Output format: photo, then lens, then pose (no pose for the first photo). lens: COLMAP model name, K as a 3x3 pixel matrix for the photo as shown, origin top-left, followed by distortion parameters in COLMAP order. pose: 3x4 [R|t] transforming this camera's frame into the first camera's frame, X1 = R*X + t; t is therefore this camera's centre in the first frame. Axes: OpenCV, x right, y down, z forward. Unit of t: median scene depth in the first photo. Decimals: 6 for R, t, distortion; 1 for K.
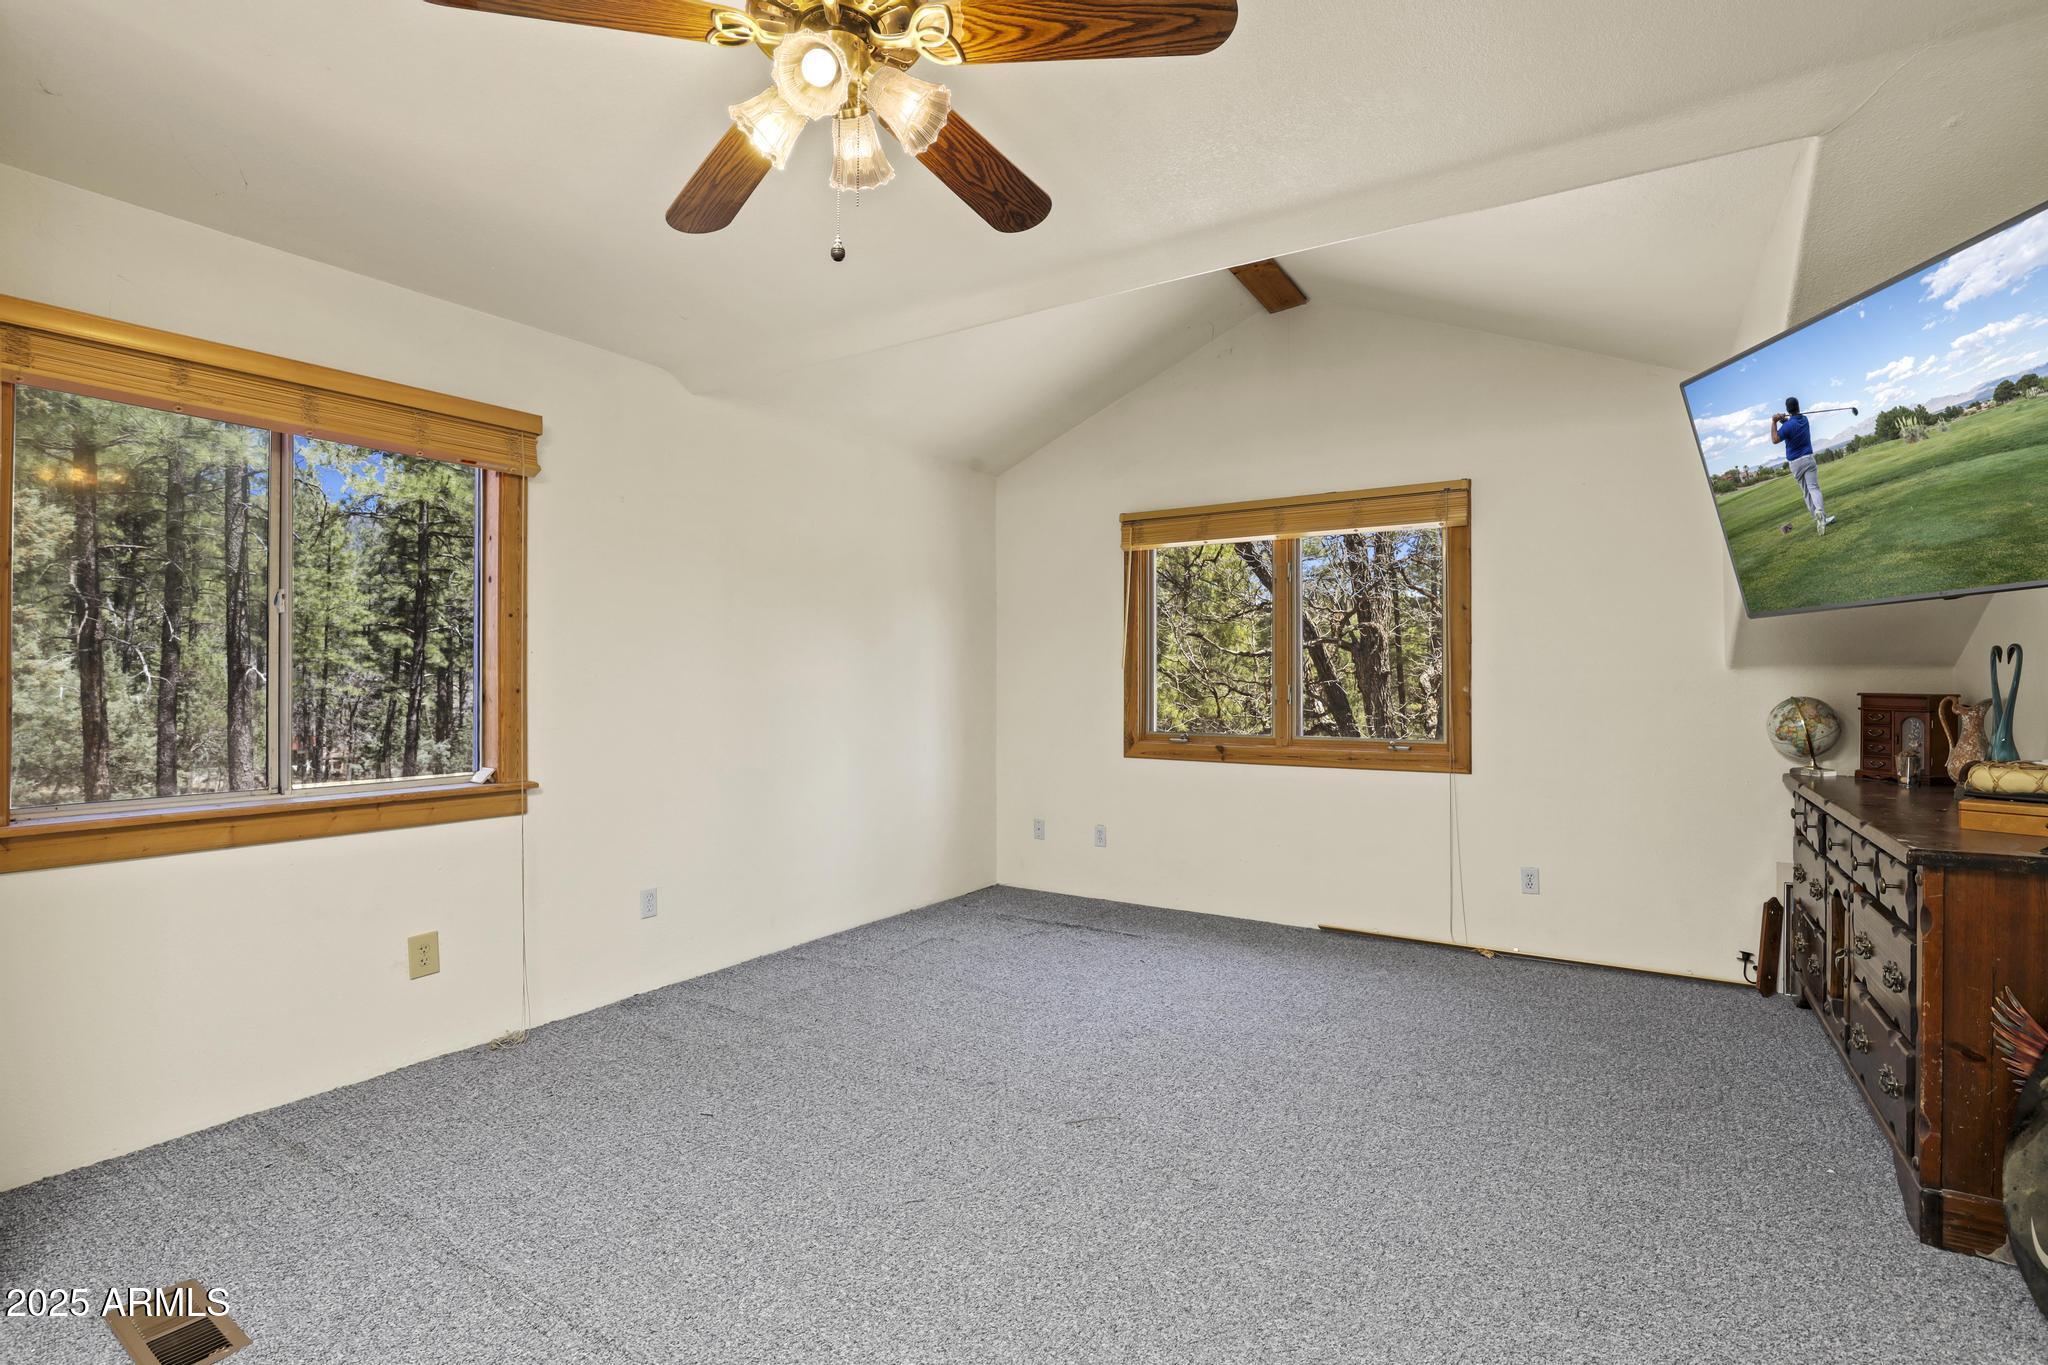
lens RADIAL K [[968.8, 0, 1025.1], [0, 968.8, 664.5], [0, 0, 1]] dist [-0.021392, -0.000329]
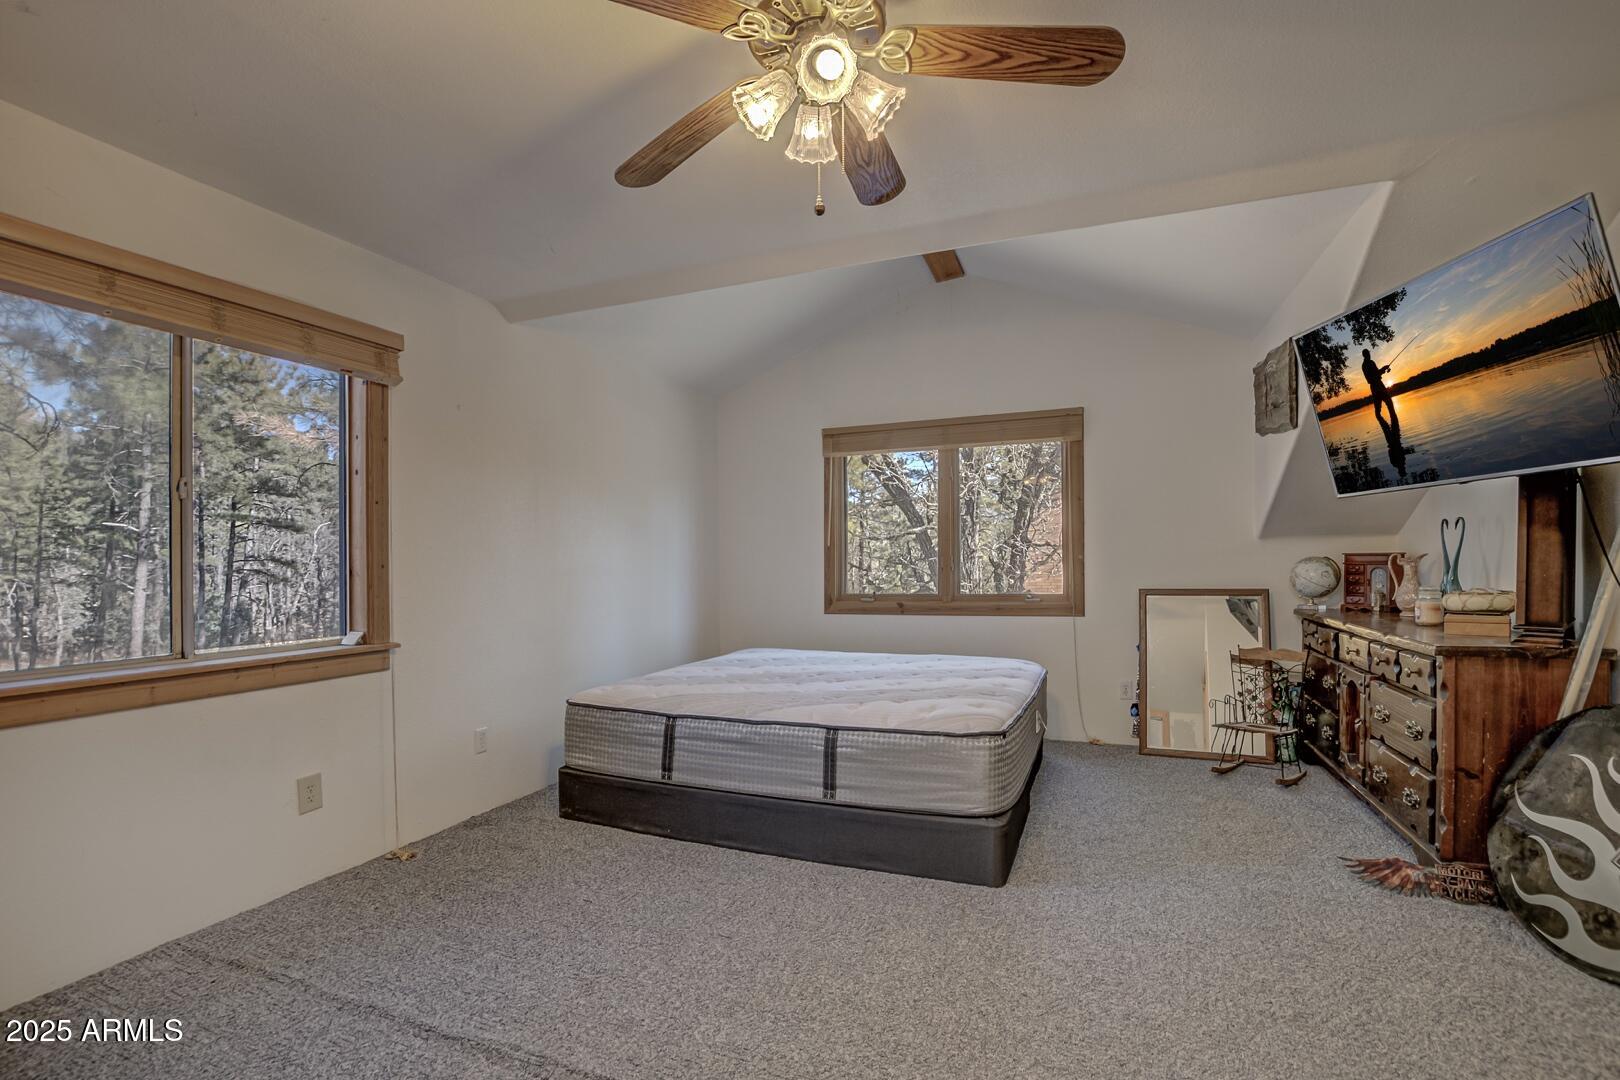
lens RADIAL K [[747.6, 0, 806.1], [0, 747.6, 556.3], [0, 0, 1]] dist [-0.022358, -0.000064]
pose [[0.982418, -0.014601, 0.186122, -0.239339], [0.013475, 0.999882, 0.007318, 0.020279], [-0.186206, -0.004682, 0.982499, 0.008302]]
